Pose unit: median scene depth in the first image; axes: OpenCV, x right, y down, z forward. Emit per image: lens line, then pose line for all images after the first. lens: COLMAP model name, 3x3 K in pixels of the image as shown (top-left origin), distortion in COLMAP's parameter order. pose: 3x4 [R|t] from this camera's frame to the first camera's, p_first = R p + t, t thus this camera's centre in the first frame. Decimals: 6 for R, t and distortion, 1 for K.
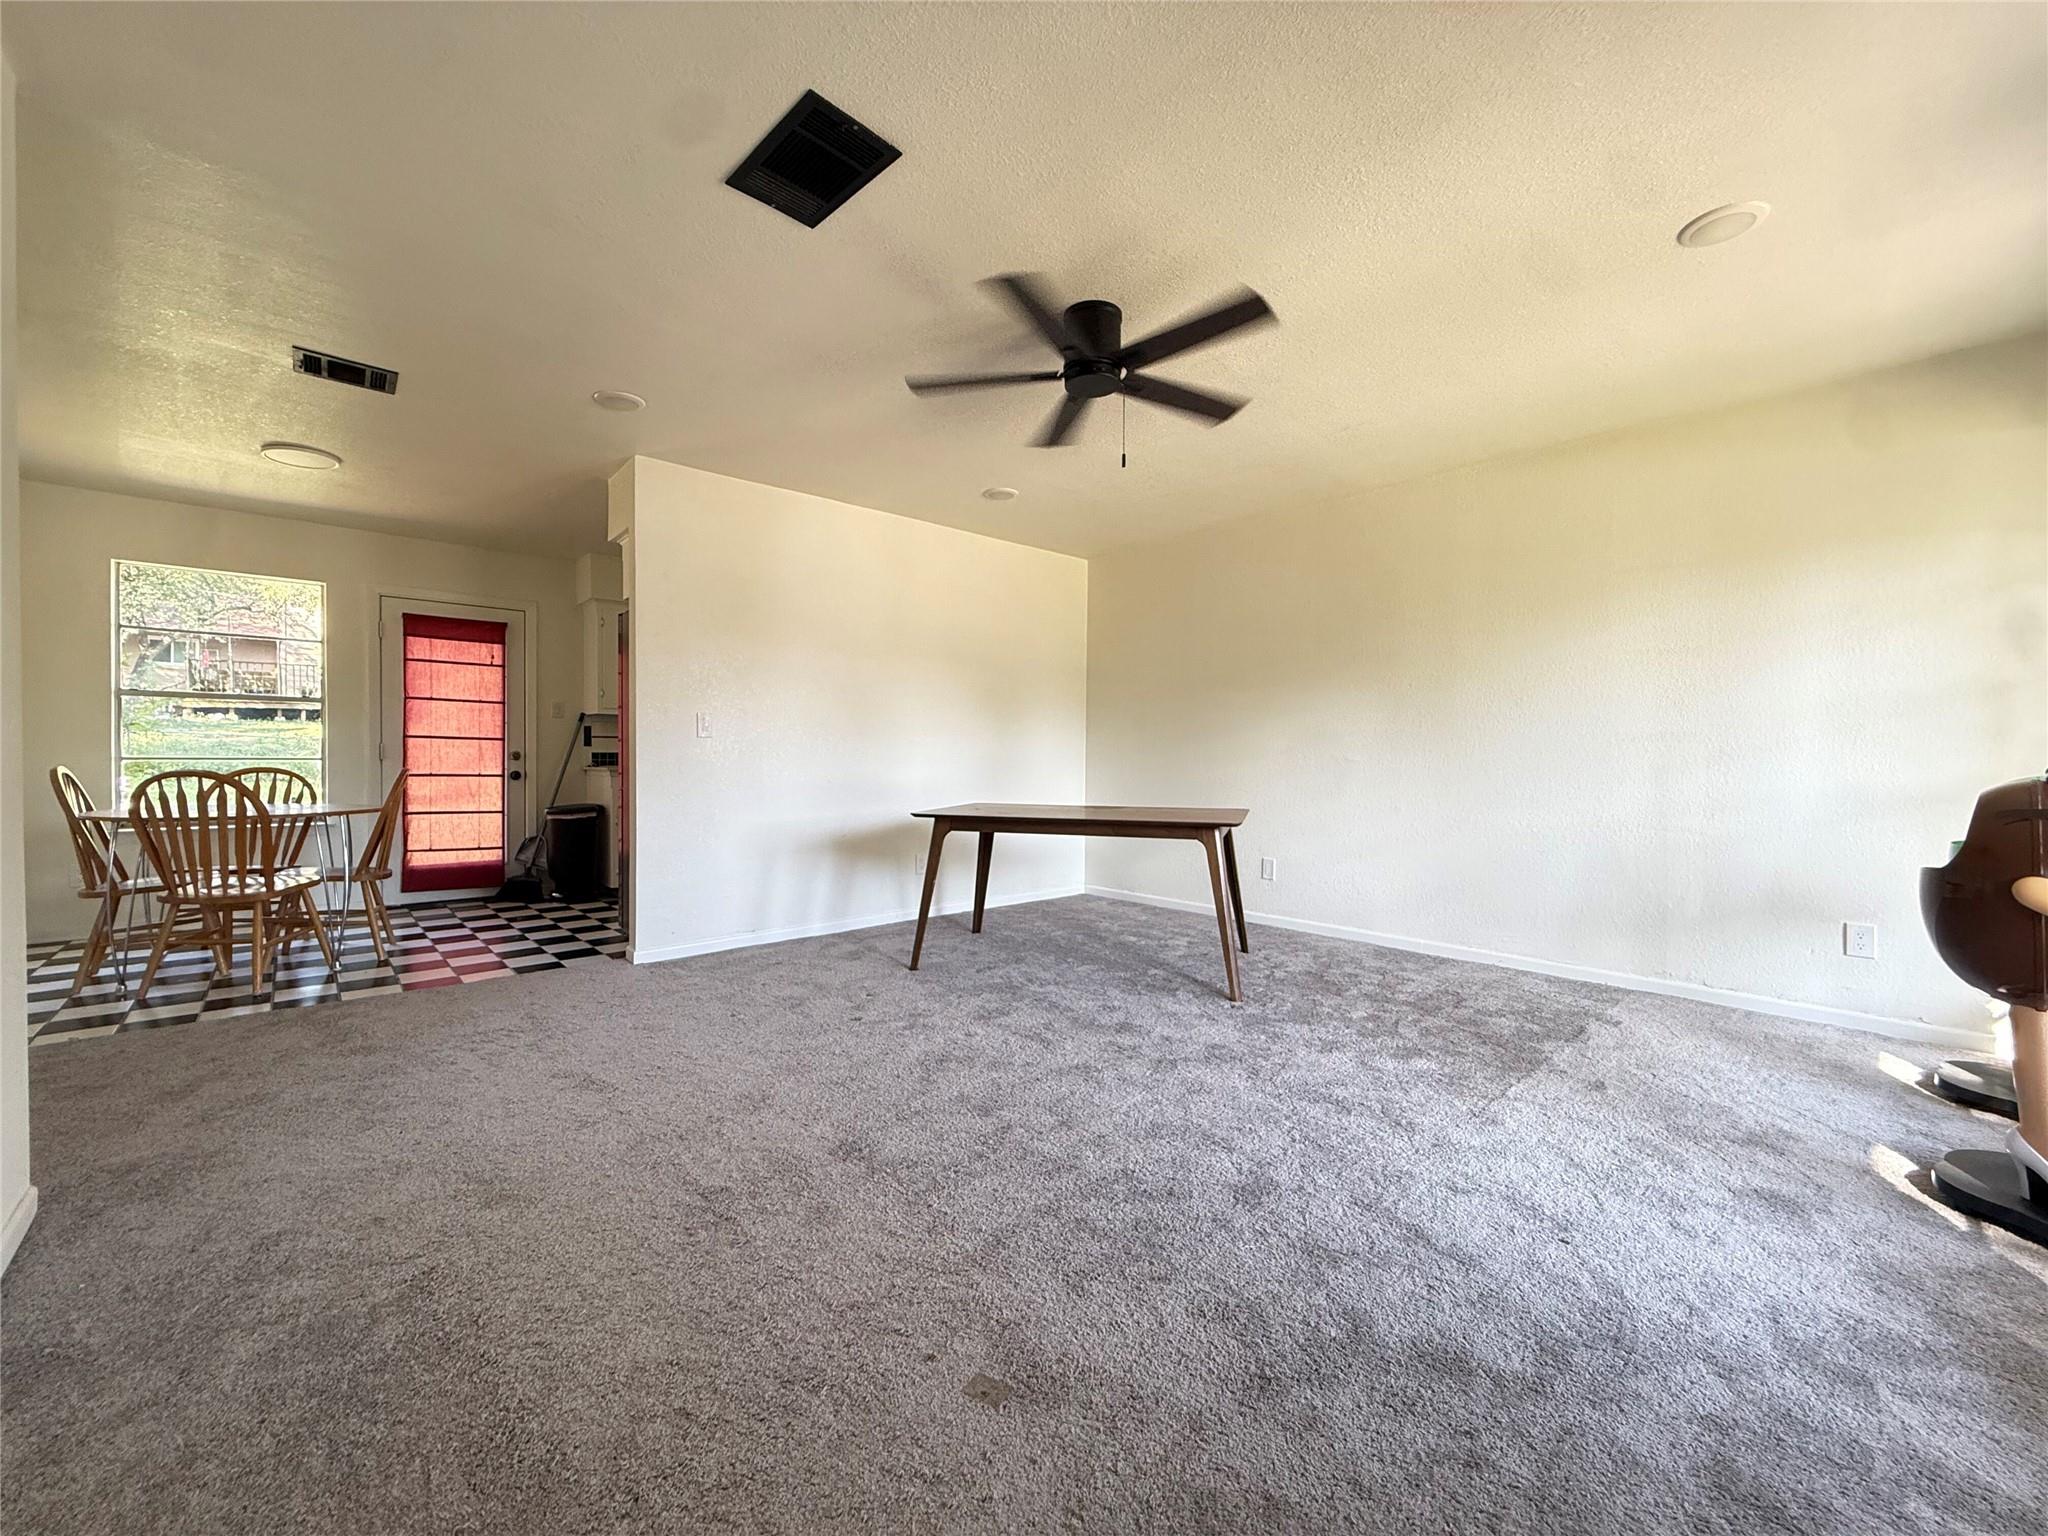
lens RADIAL K [[818.6, 0, 1020.6], [0, 818.6, 763.6], [0, 0, 1]] dist [0.002965, -0.000061]
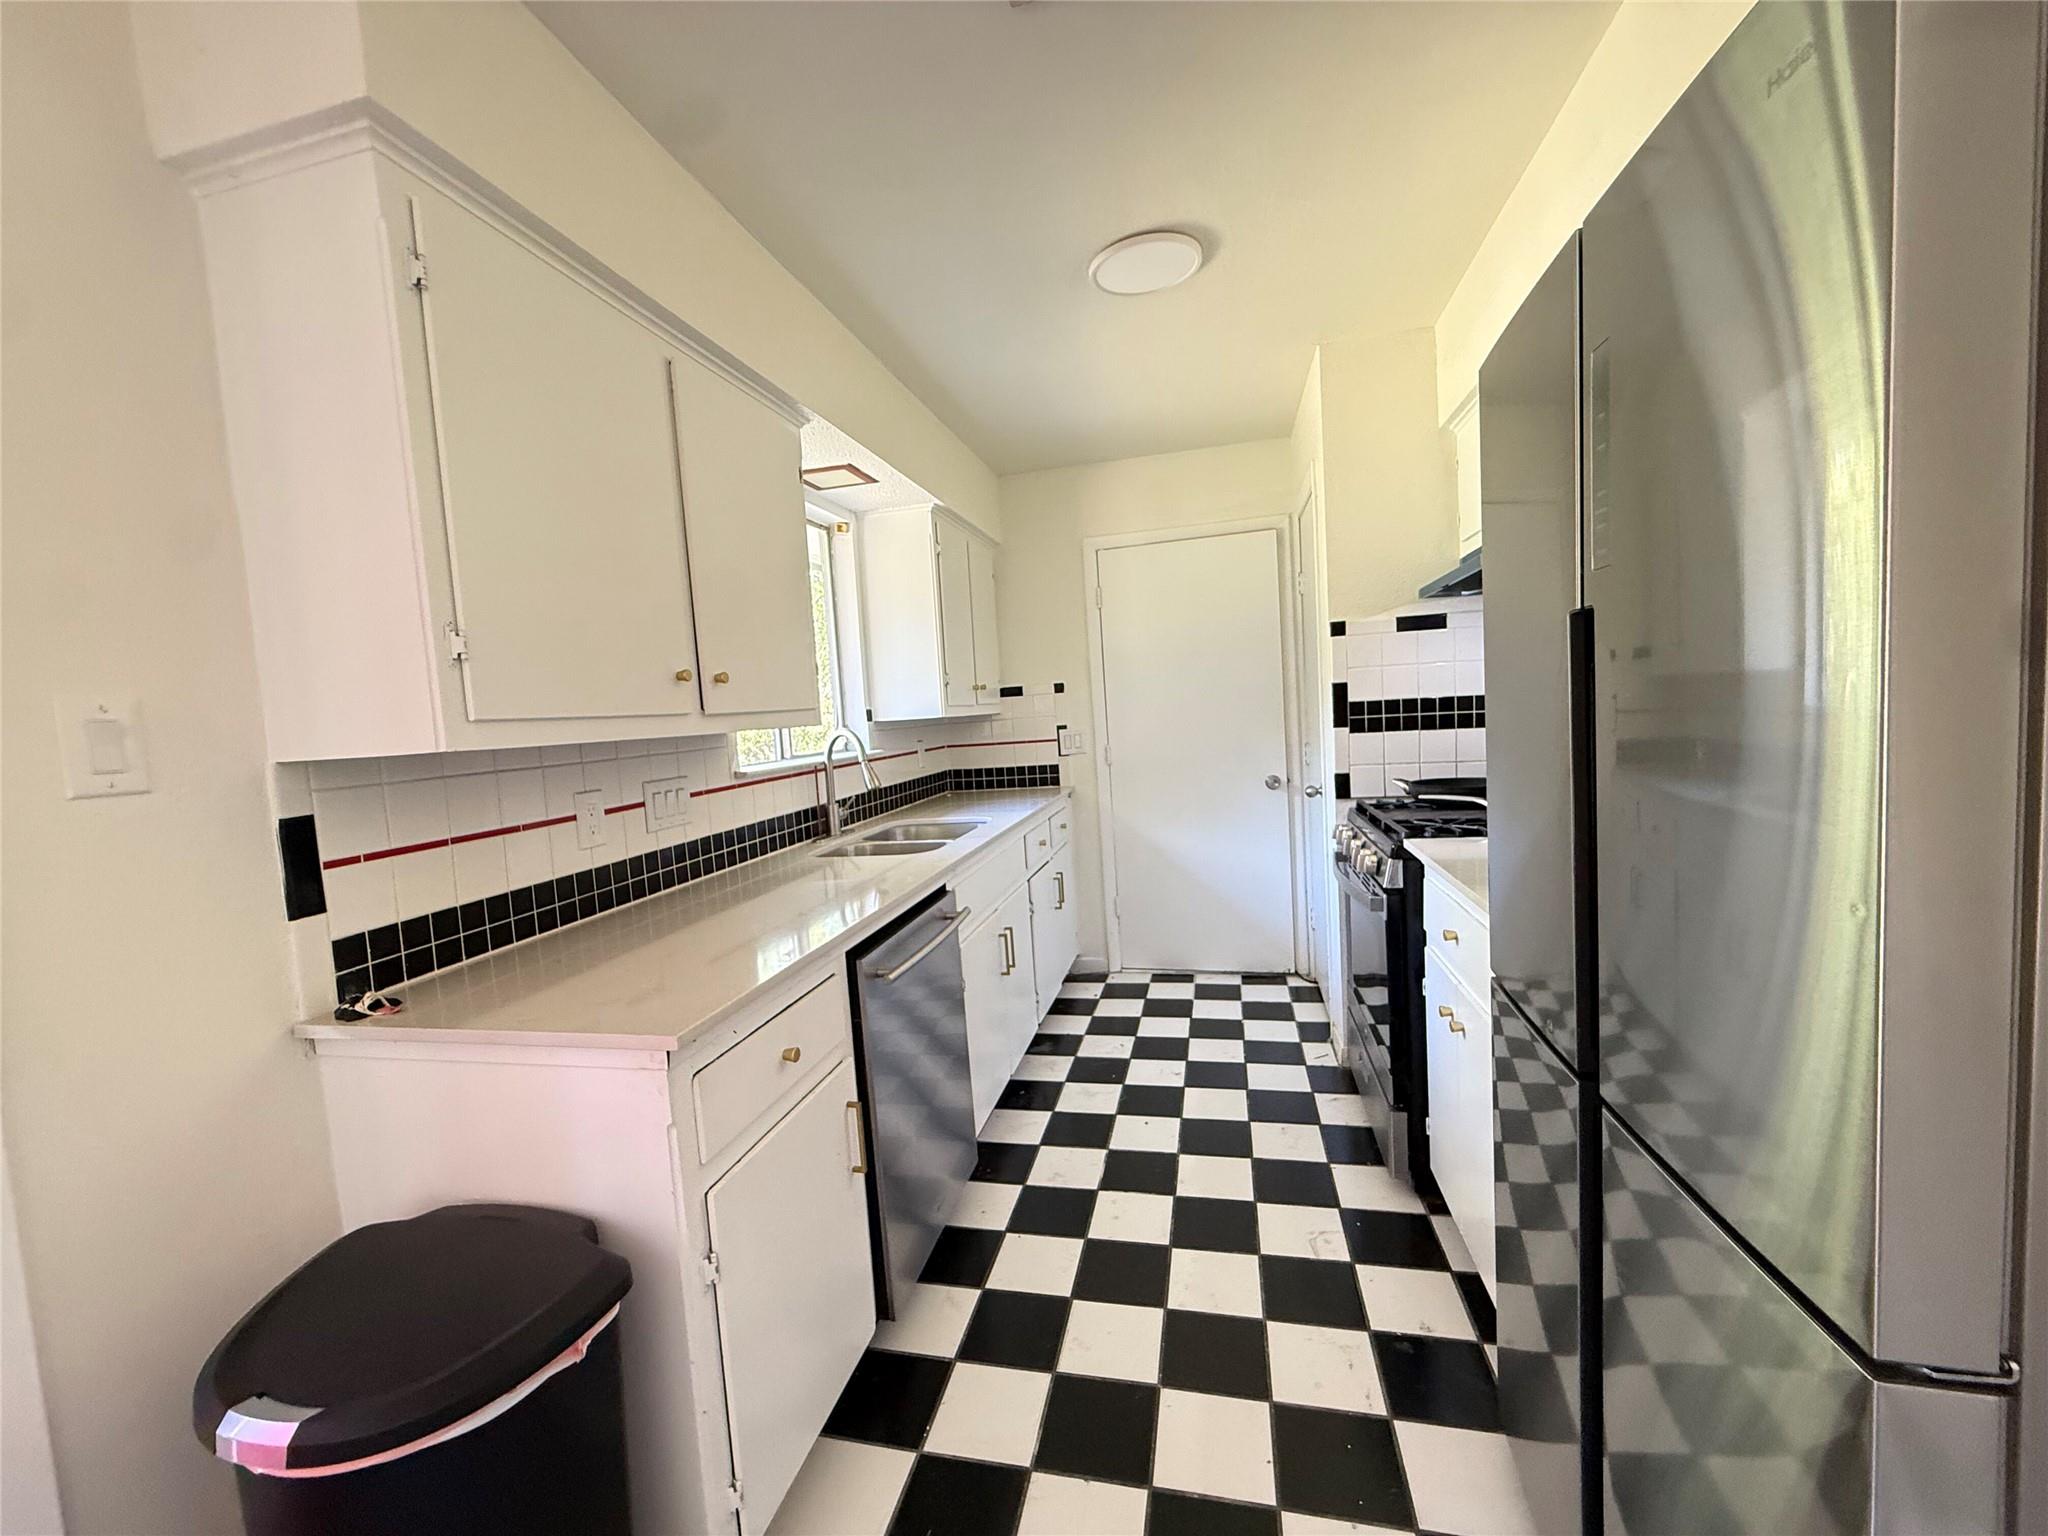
lens RADIAL K [[815.5, 0, 1017.5], [0, 815.5, 770.9], [0, 0, 1]] dist [-0.002610, -0.000020]
pose [[0.826756, -0.104503, 0.552769, -0.543310], [0.080403, 0.994457, 0.067750, -0.062196], [-0.556785, -0.011569, 0.830576, 0.814735]]
